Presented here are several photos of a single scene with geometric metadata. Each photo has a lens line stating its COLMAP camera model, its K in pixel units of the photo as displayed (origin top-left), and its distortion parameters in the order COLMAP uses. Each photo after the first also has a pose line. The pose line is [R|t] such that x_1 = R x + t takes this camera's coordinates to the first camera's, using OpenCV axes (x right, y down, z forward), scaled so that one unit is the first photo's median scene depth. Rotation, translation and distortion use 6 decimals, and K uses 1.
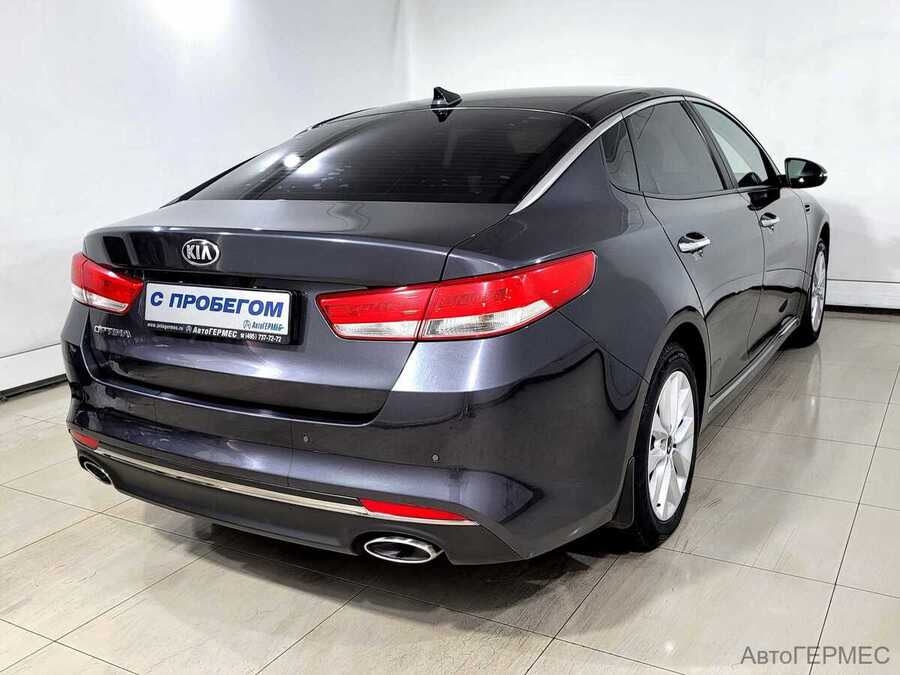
lens RADIAL K [[724.6, 0, 450.0], [0, 724.6, 337.5], [0, 0, 1]] dist [0.004699, -0.000158]
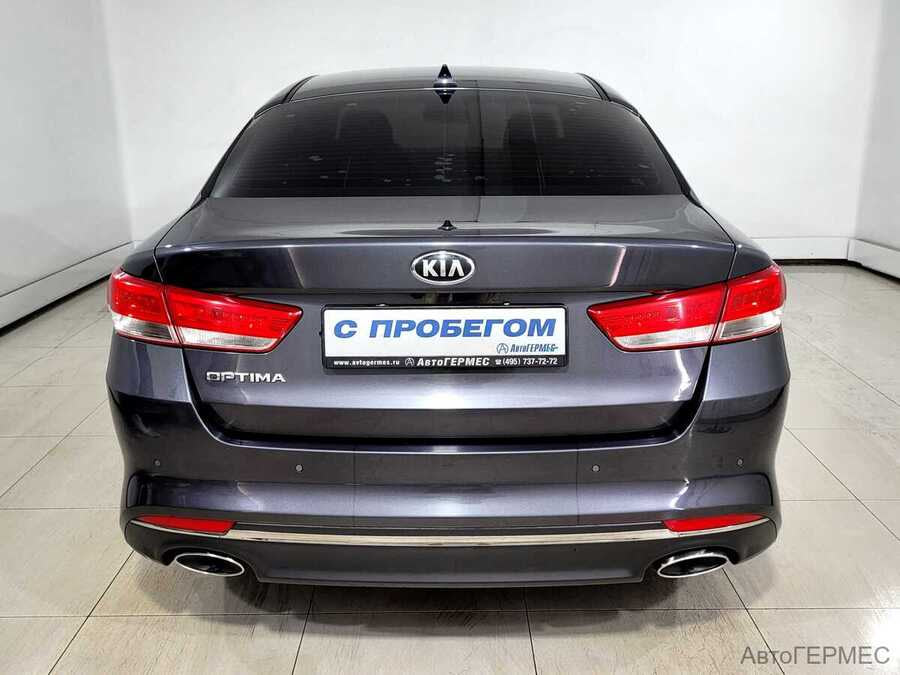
lens RADIAL K [[724.6, 0, 450.0], [0, 724.6, 337.5], [0, 0, 1]] dist [0.004699, -0.000158]
pose [[0.896073, -0.111688, 0.429627, -0.692557], [0.096057, 0.993686, 0.057977, -0.085195], [-0.433390, -0.010683, 0.901143, 0.258613]]
